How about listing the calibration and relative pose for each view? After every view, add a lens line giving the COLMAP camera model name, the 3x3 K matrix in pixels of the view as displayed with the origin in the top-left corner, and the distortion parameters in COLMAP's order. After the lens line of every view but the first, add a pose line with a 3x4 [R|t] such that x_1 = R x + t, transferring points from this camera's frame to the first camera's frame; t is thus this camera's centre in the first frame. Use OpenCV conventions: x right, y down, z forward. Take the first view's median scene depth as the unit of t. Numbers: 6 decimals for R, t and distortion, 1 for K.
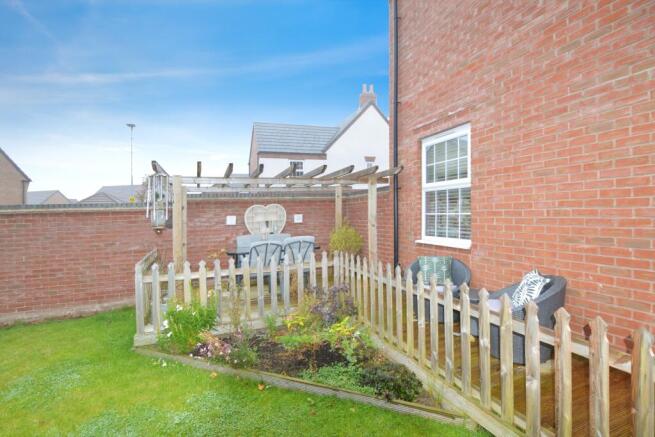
lens RADIAL K [[339.2, 0, 328.1], [0, 339.2, 182.5], [0, 0, 1]] dist [0.000502, 0.000257]
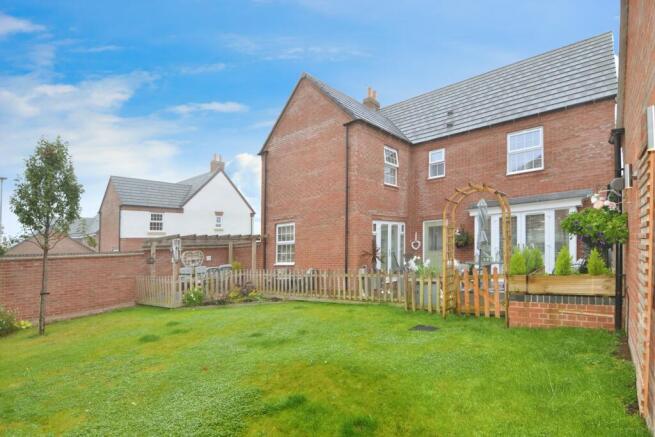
lens RADIAL K [[325.9, 0, 318.7], [0, 325.9, 220.9], [0, 0, 1]] dist [-0.000859, -0.000221]
pose [[0.883937, 0.023491, 0.467015, -0.574277], [-0.014735, 0.999641, -0.022393, -0.099373], [-0.467373, 0.012912, 0.883966, -1.274729]]
